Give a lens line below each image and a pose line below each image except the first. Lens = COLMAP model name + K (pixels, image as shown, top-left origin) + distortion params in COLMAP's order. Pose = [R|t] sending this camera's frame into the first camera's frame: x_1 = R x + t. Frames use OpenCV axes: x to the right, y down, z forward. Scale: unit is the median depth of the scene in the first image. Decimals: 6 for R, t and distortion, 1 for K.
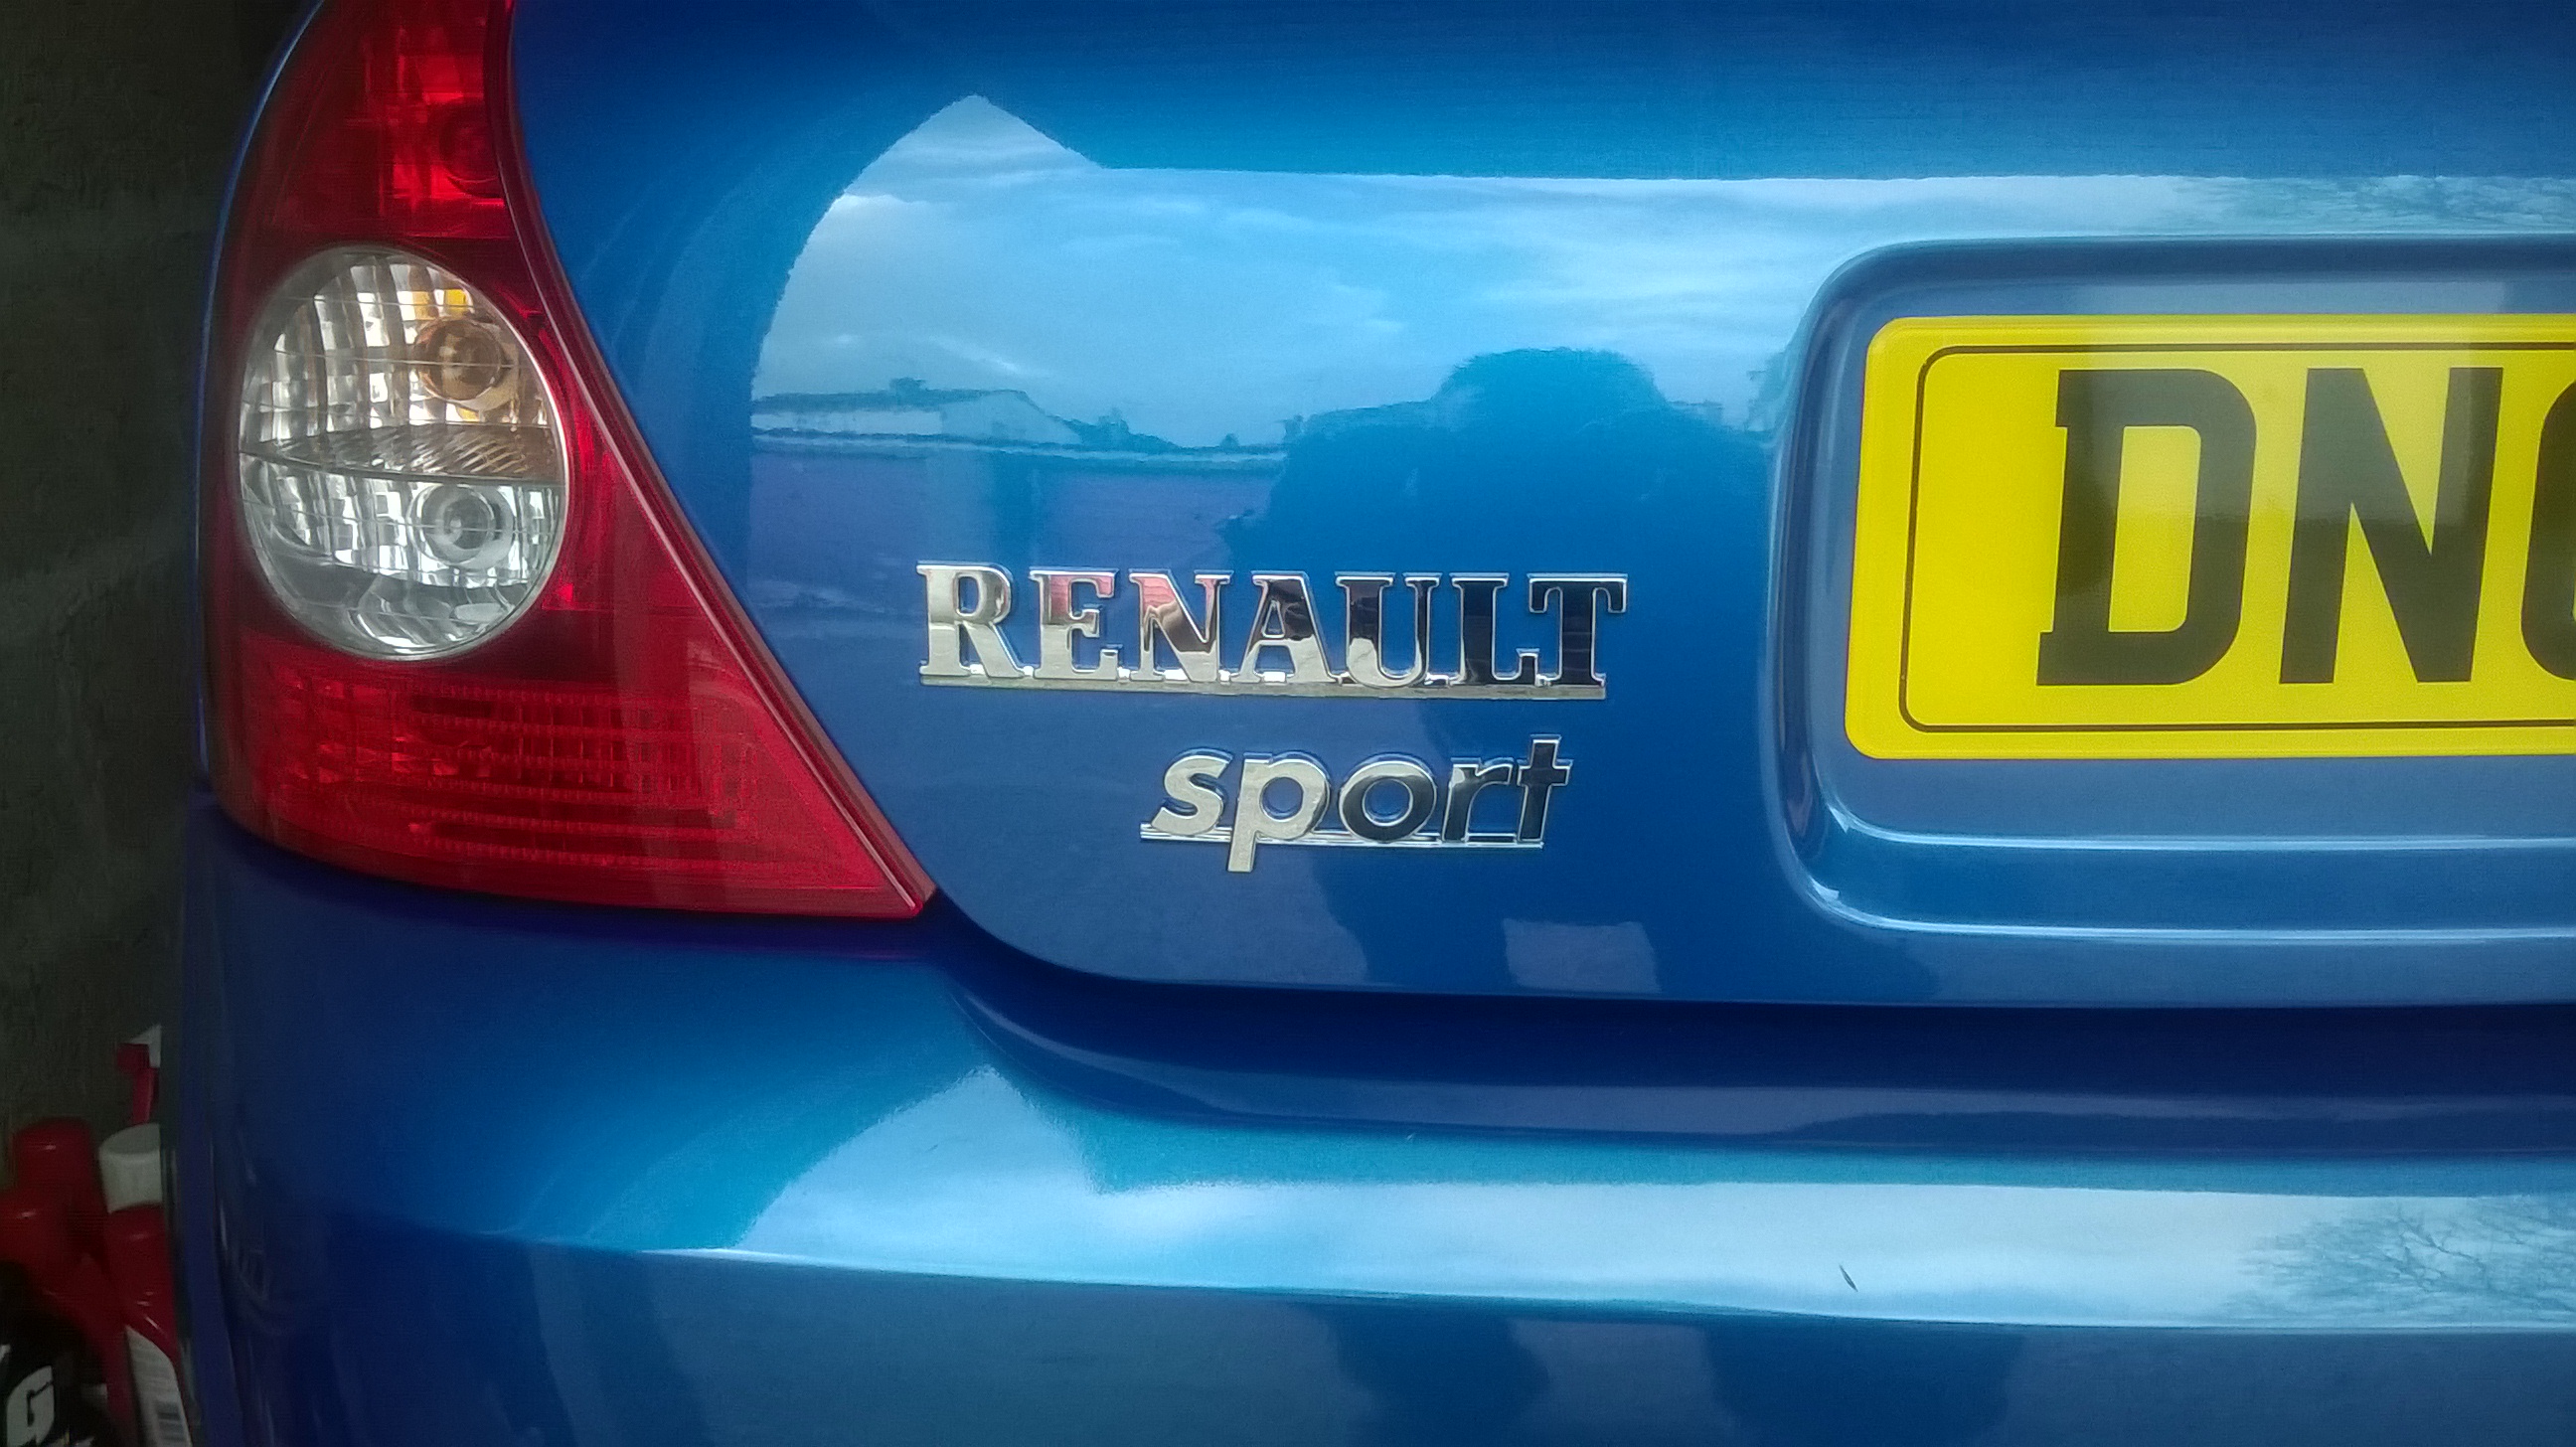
lens RADIAL K [[2292.4, 0, 1251.6], [0, 2292.4, 725.7], [0, 0, 1]] dist [-0.022733, -0.002188]
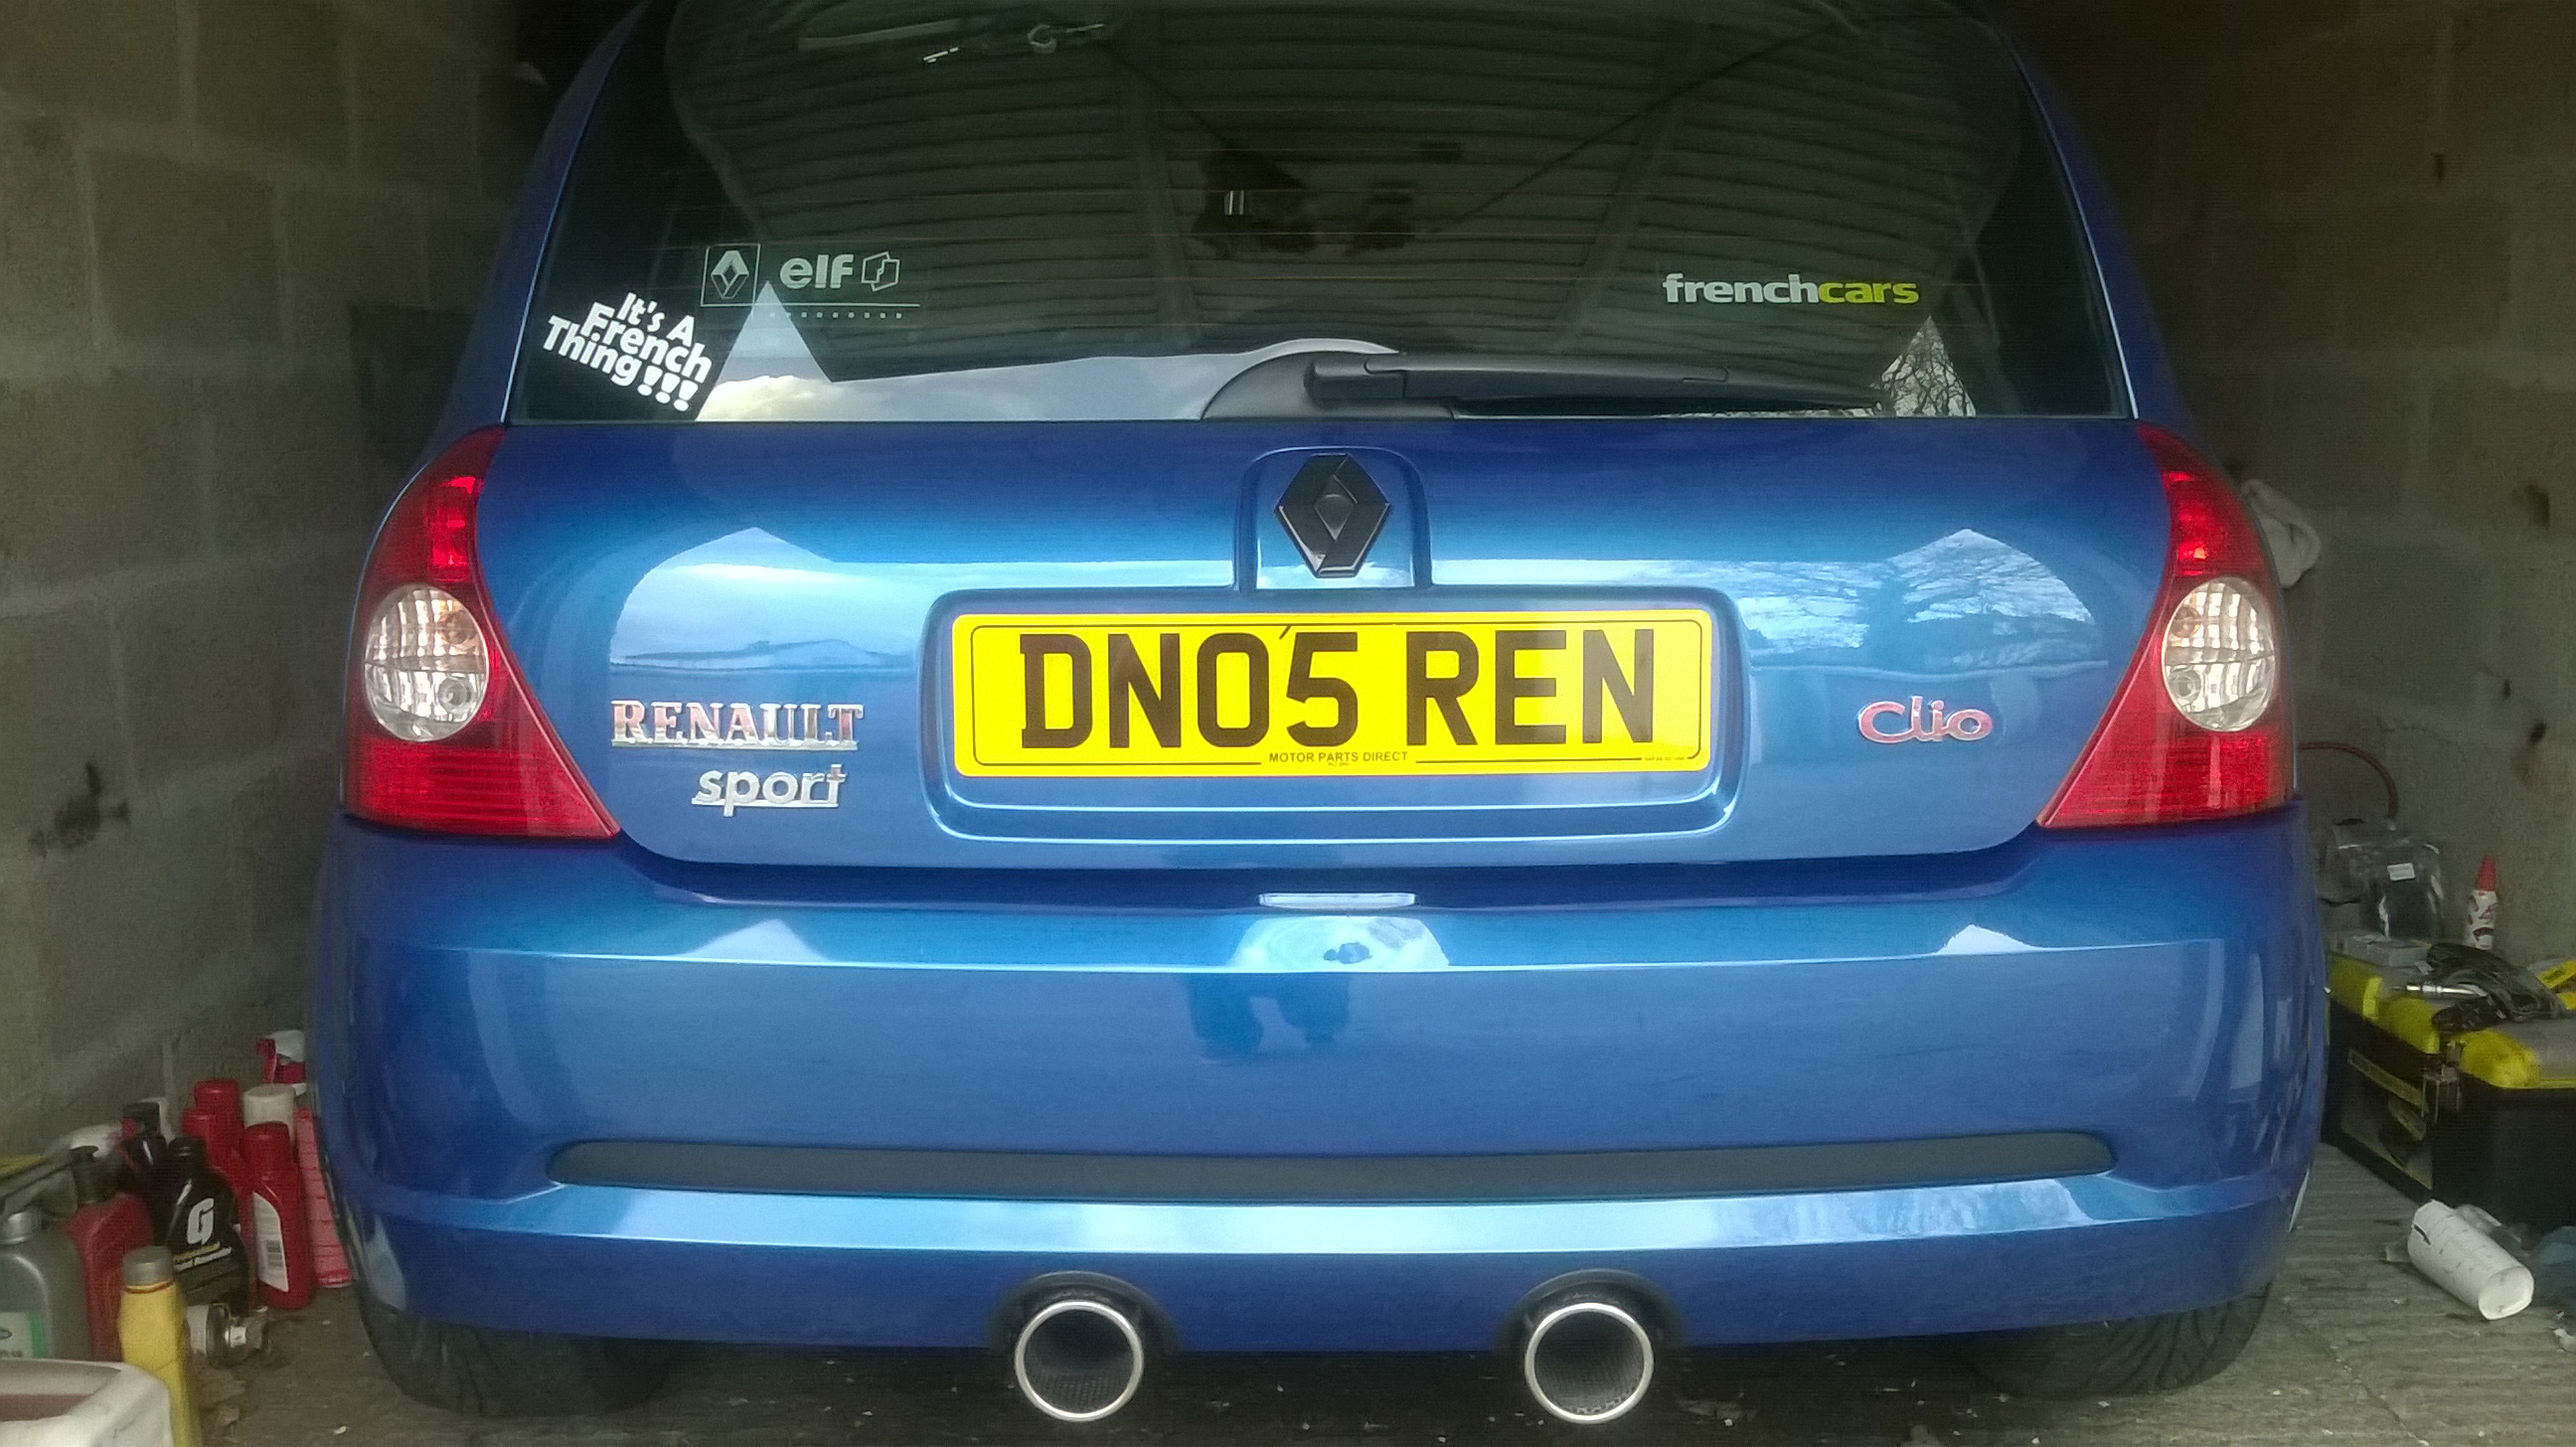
lens RADIAL K [[2204.0, 0, 1276.9], [0, 2204.0, 675.6], [0, 0, 1]] dist [0.078019, -0.232189]
pose [[0.999894, 0.006426, -0.013033, 0.606758], [-0.008311, 0.988625, -0.150173, 0.257906], [0.011920, 0.150265, 0.988574, -1.435132]]
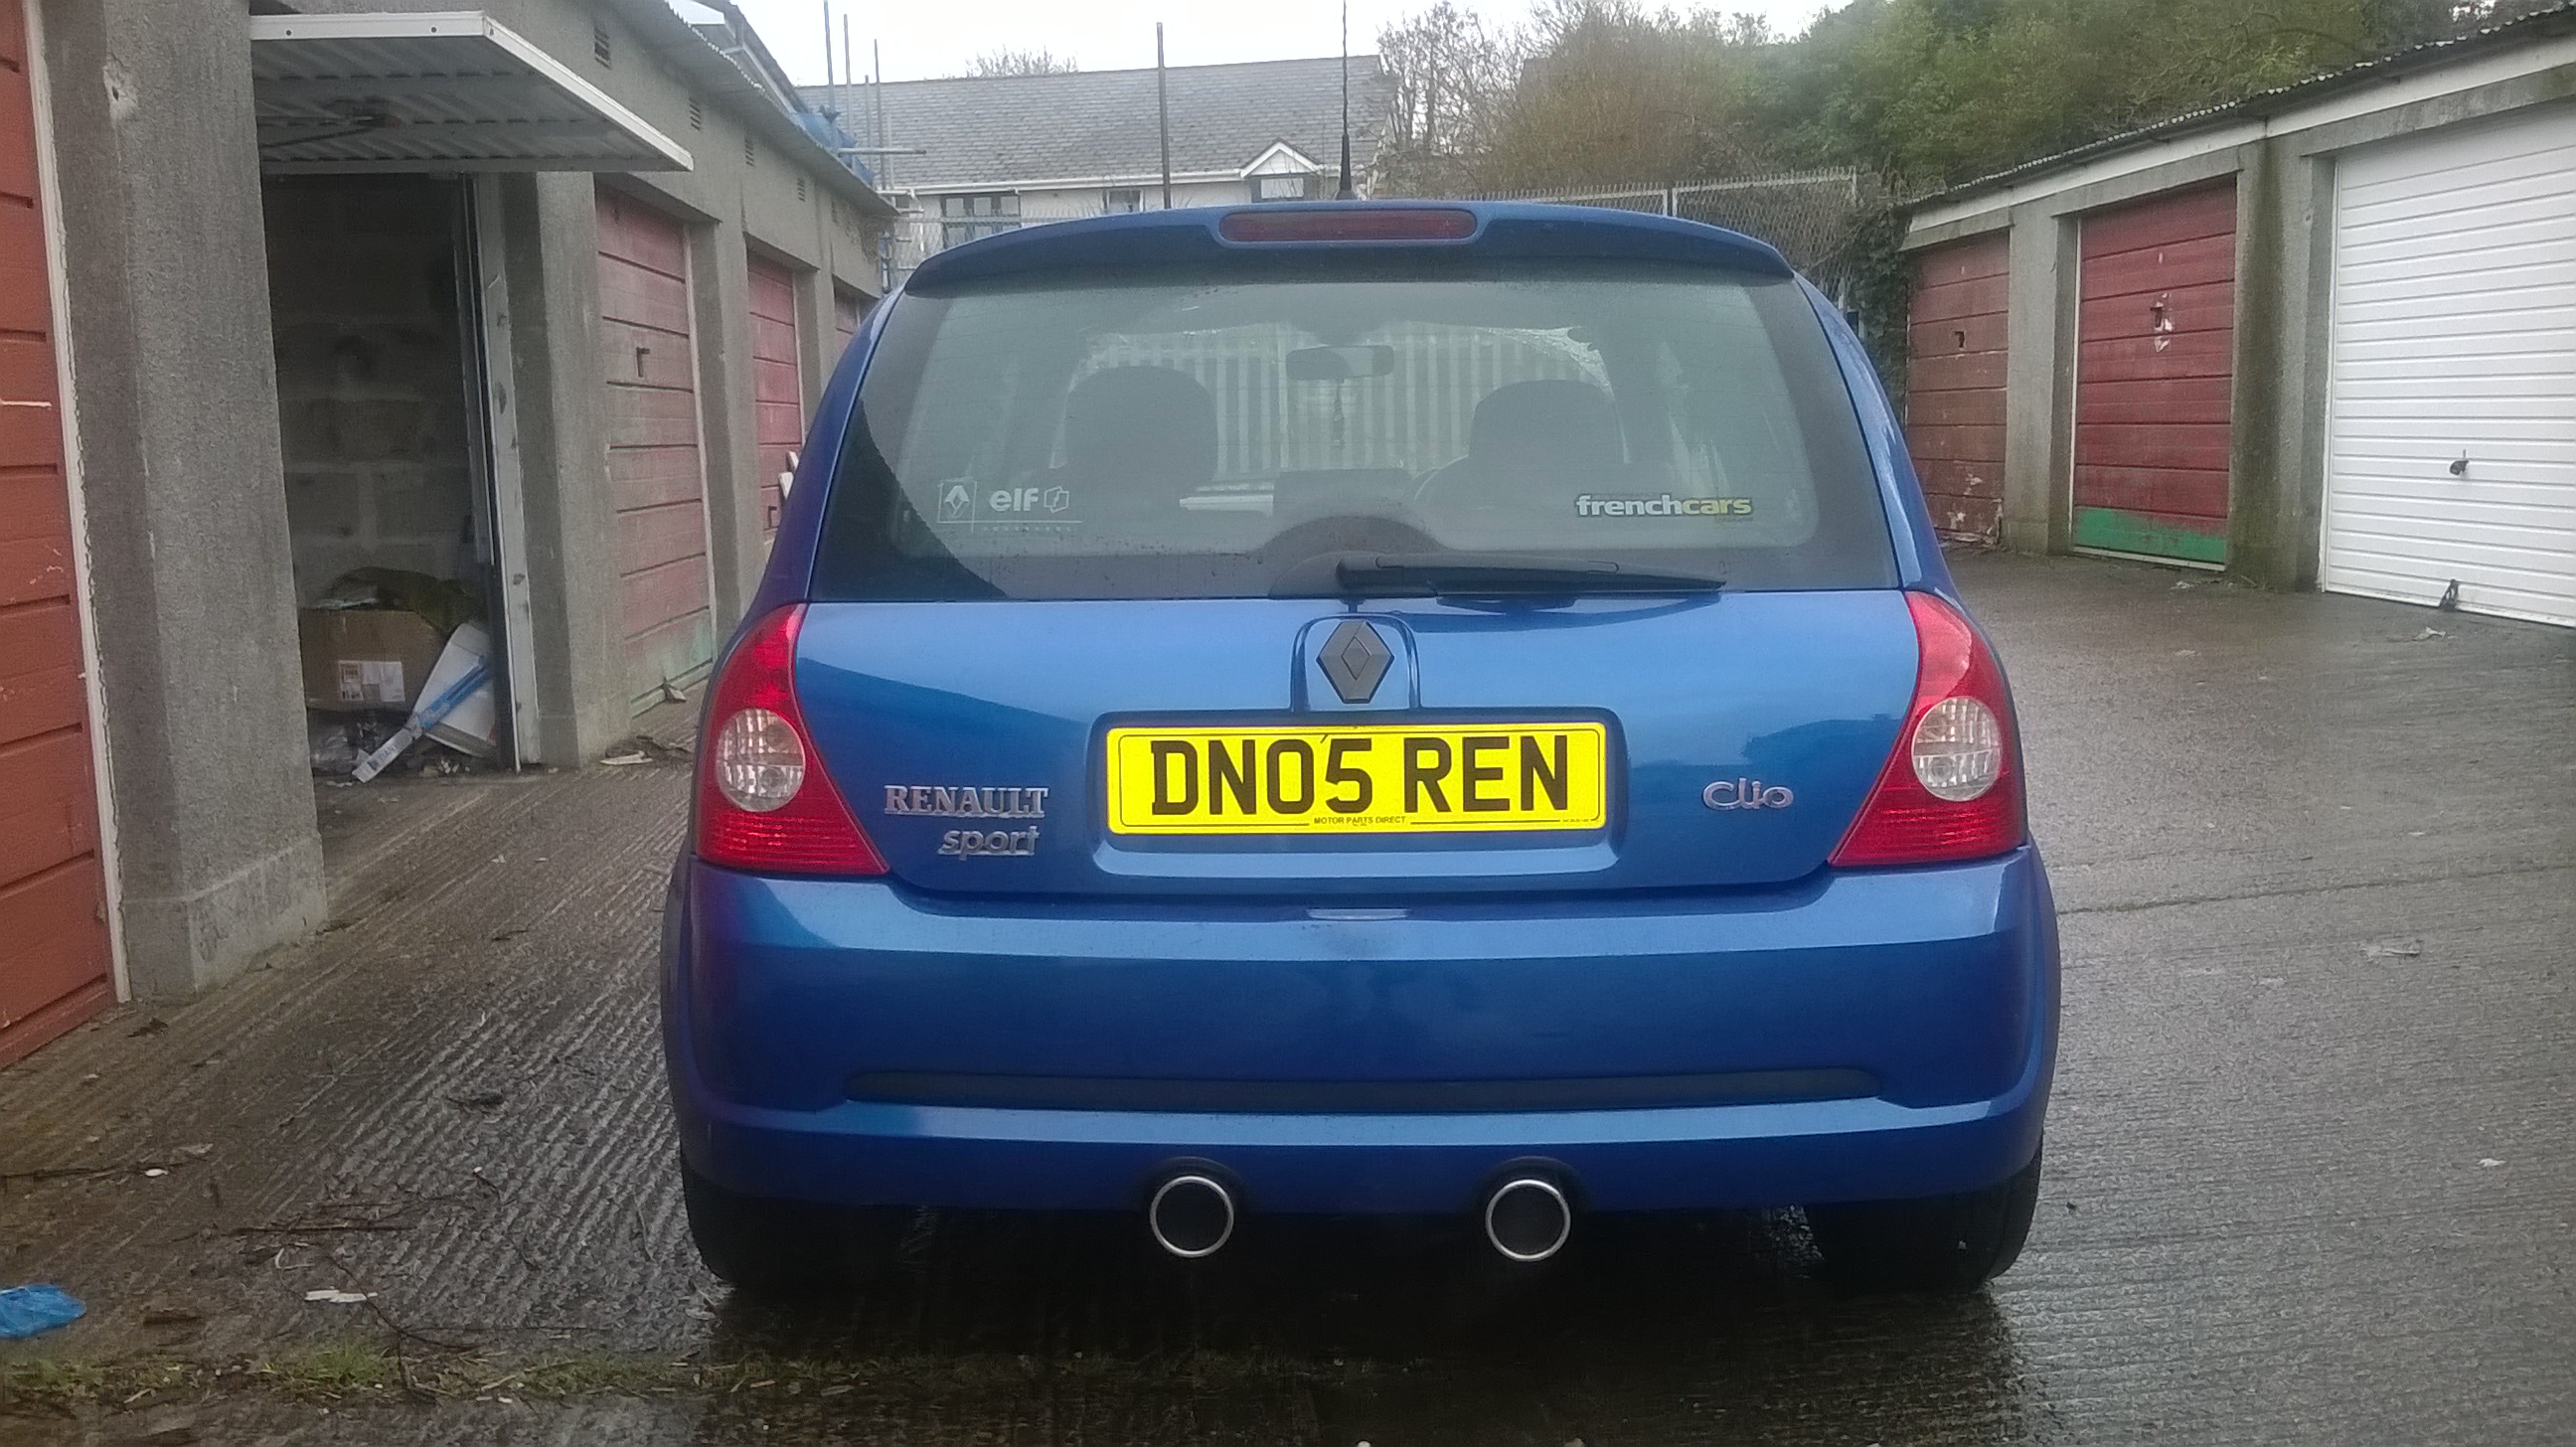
lens RADIAL K [[2089.4, 0, 1288.0], [0, 2089.4, 723.5], [0, 0, 1]] dist [0.072084, 0.000930]
pose [[0.999112, 0.001309, -0.042106, 0.667845], [-0.007651, 0.988535, -0.150800, 0.346479], [0.041426, 0.150988, 0.987667, -2.465265]]
